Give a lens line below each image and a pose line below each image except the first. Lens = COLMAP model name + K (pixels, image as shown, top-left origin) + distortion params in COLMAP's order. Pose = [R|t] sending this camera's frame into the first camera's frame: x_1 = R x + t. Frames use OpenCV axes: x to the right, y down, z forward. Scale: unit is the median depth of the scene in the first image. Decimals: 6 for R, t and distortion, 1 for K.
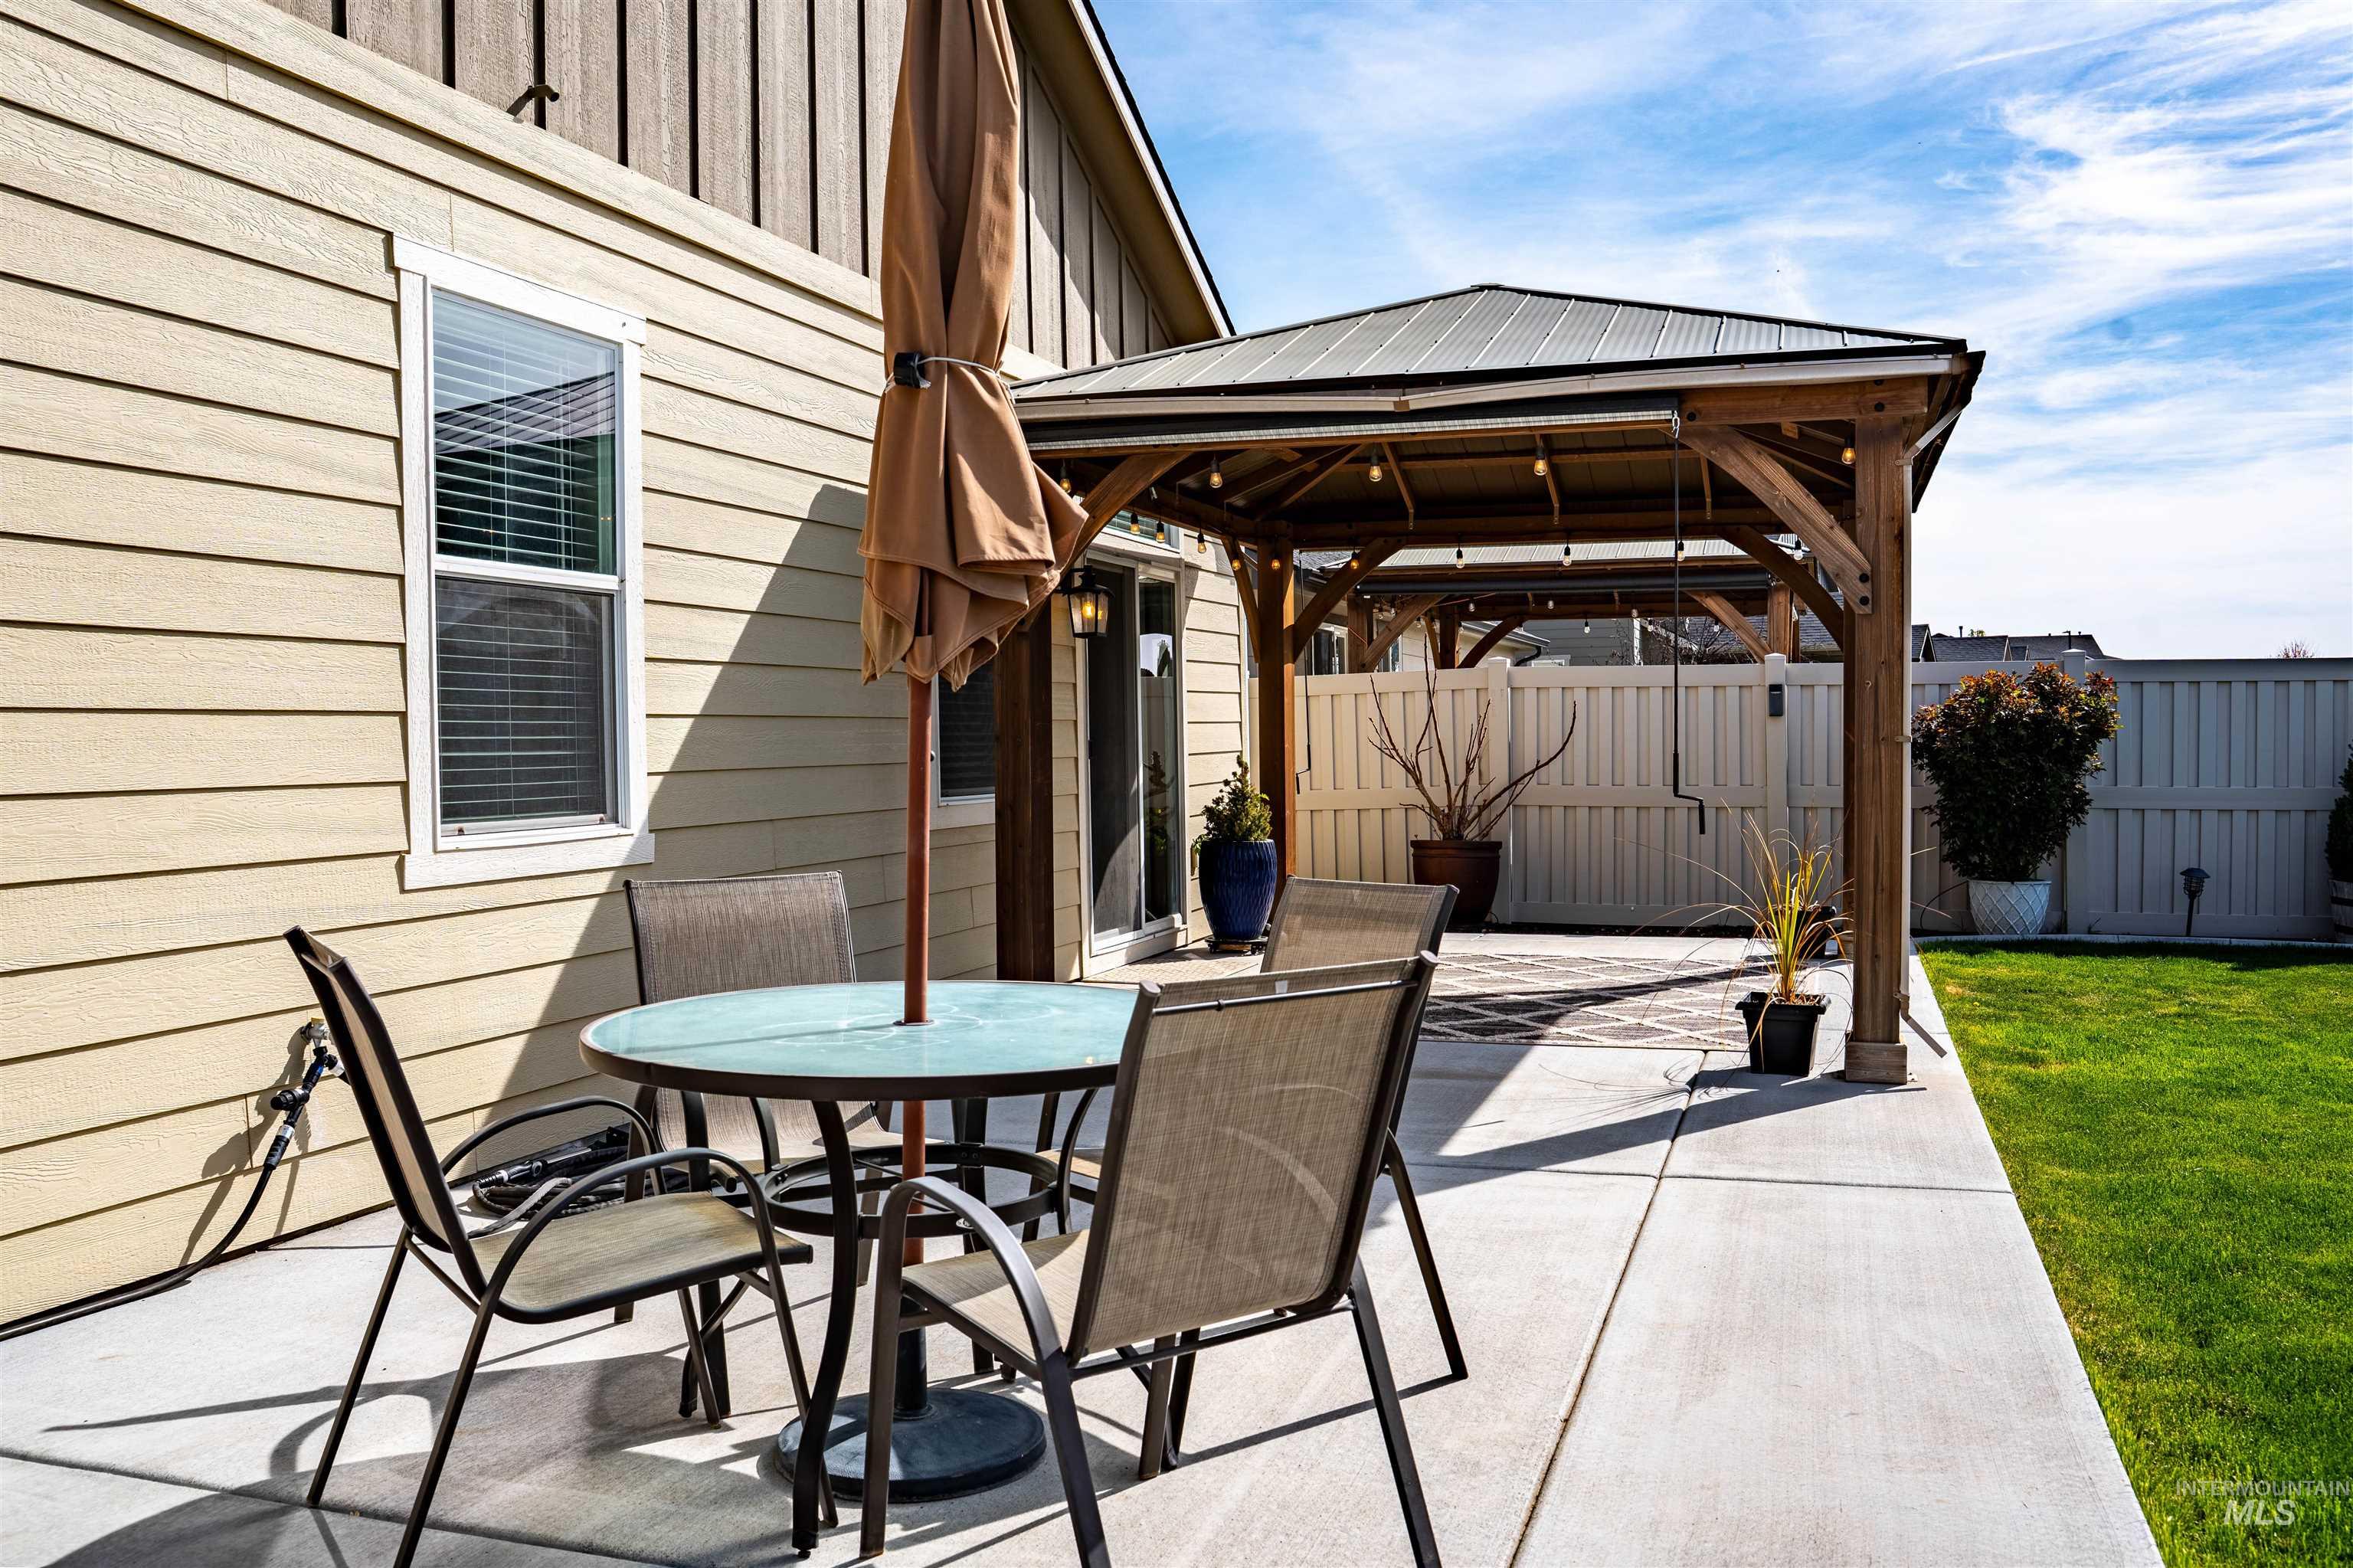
lens RADIAL K [[1995.5, 0, 1176.5], [0, 1995.5, 784.0], [0, 0, 1]] dist [-0.058039, 0.006755]
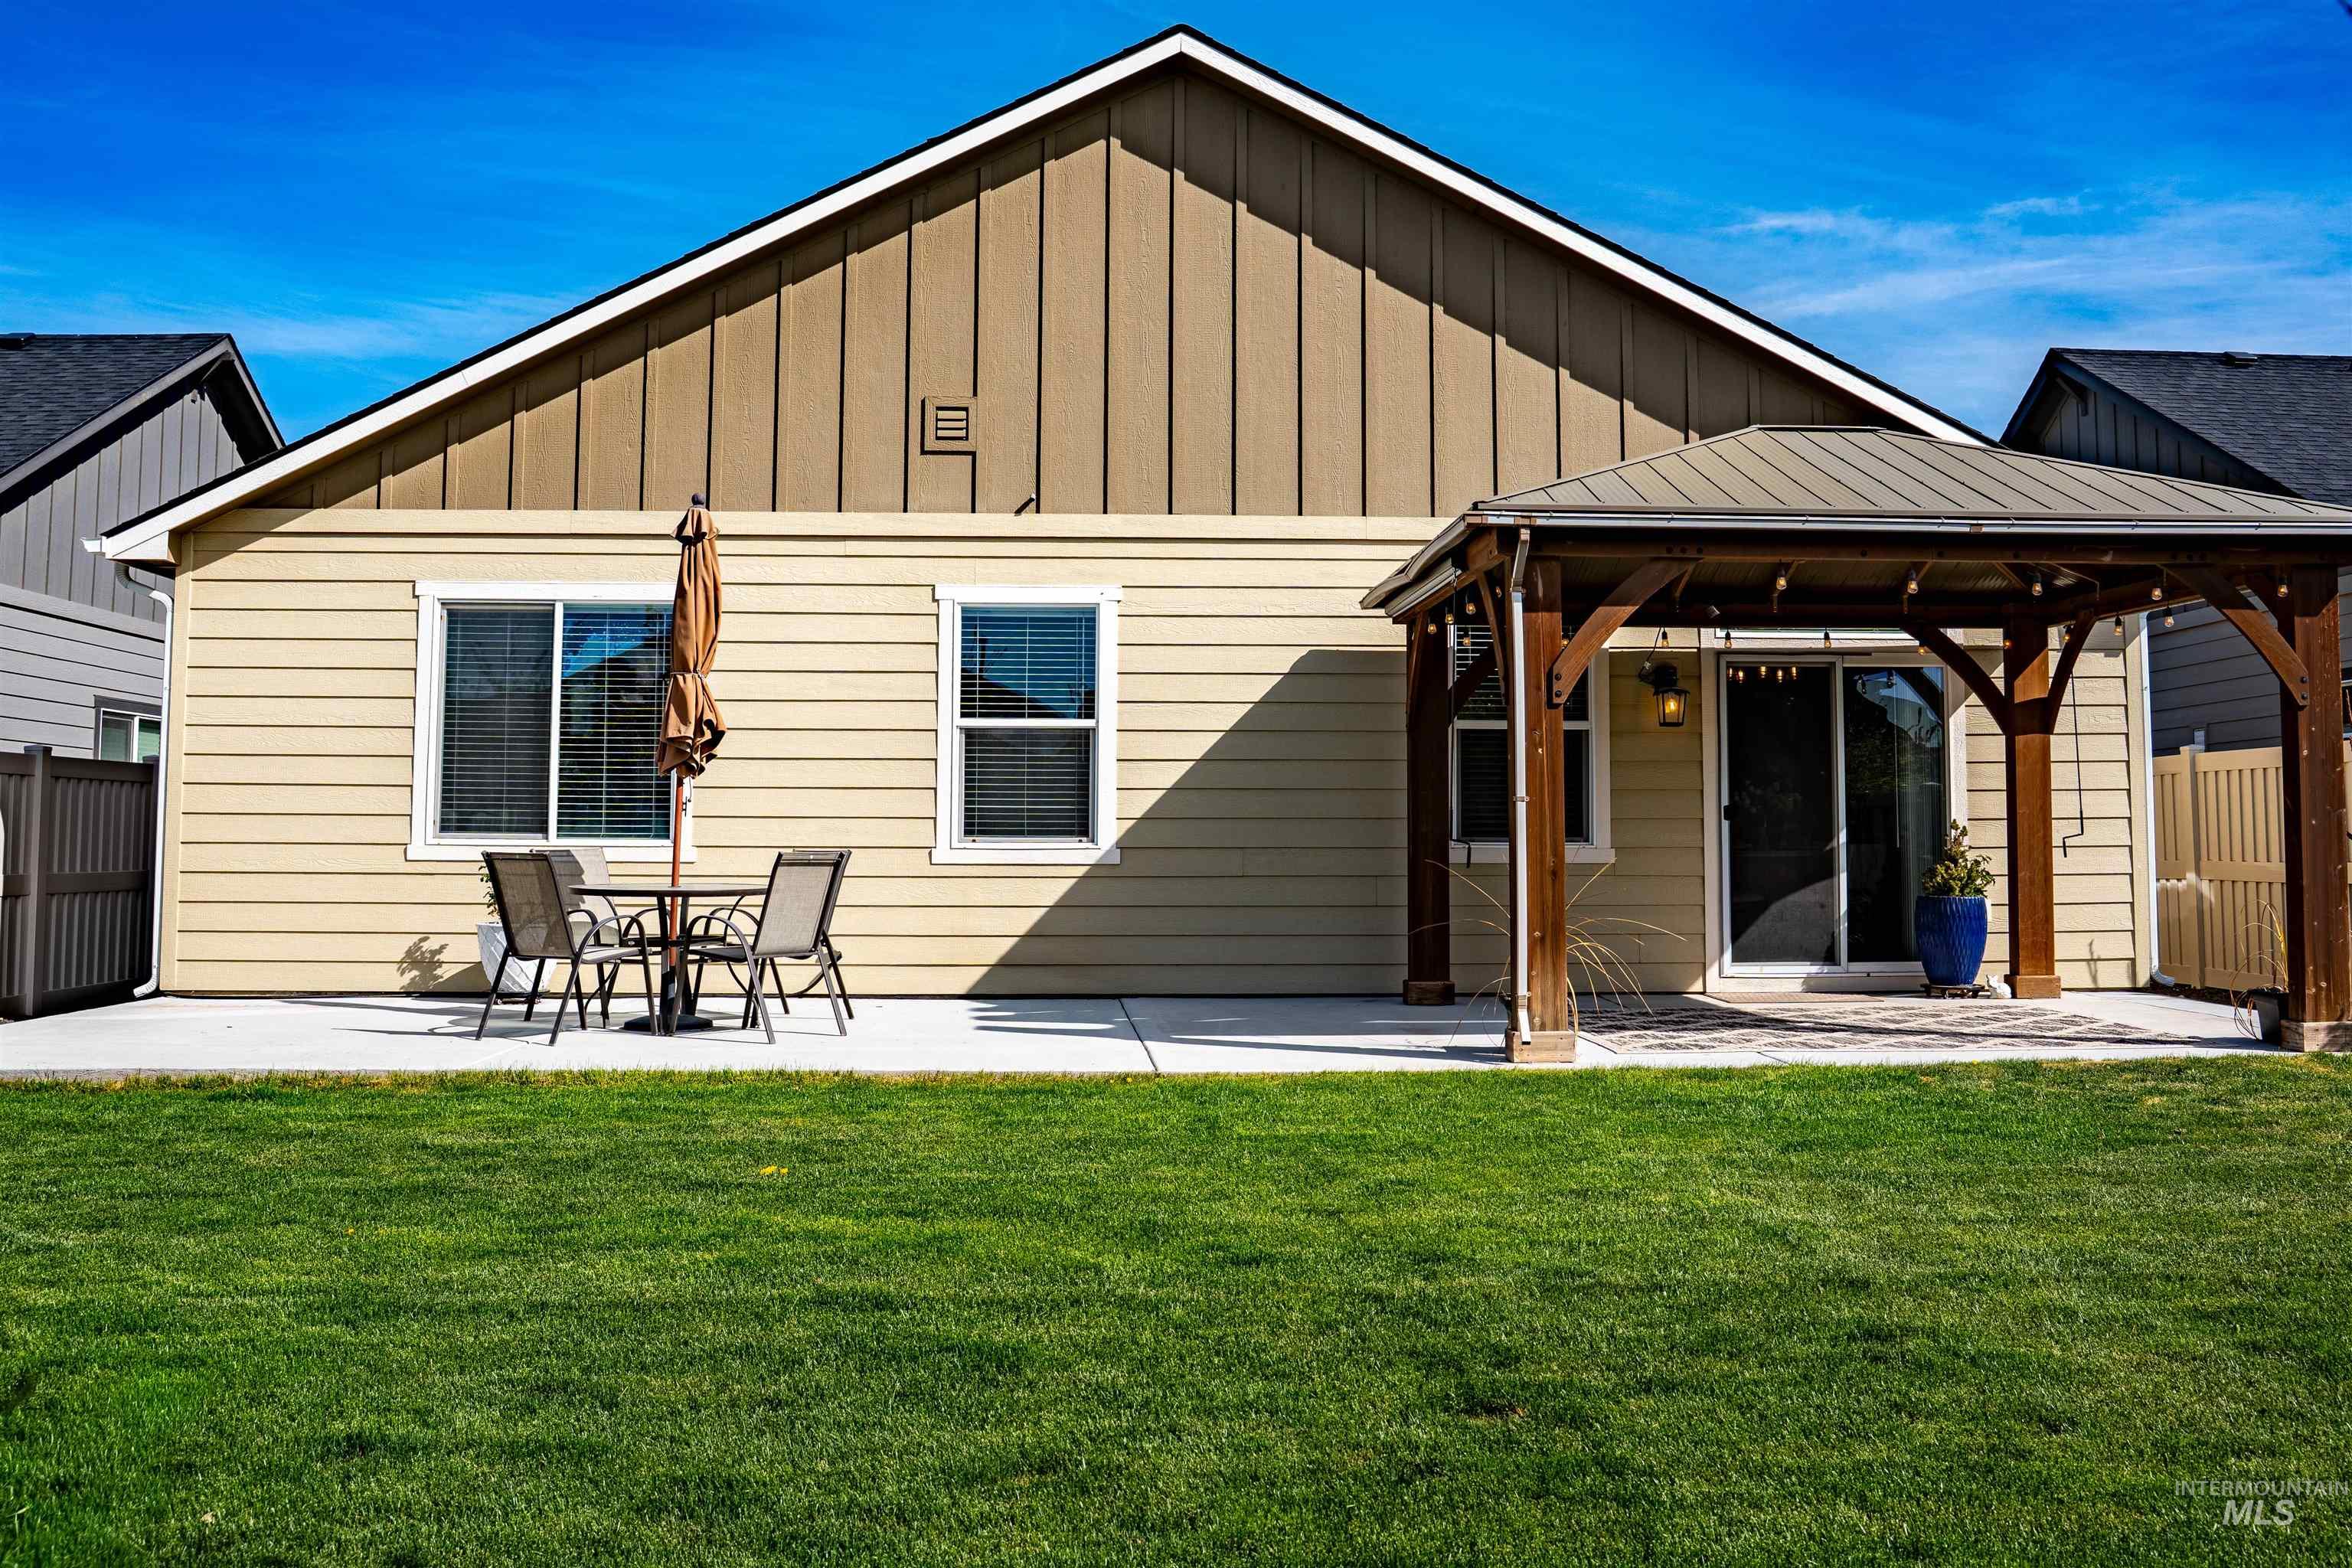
lens RADIAL K [[2196.6, 0, 1172.2], [0, 2196.6, 670.2], [0, 0, 1]] dist [-0.092355, 0.005065]
pose [[0.349698, -0.058710, -0.935021, 1.693247], [-0.027871, 0.996941, -0.073022, 0.005345], [0.936448, 0.051595, 0.346992, 0.277888]]
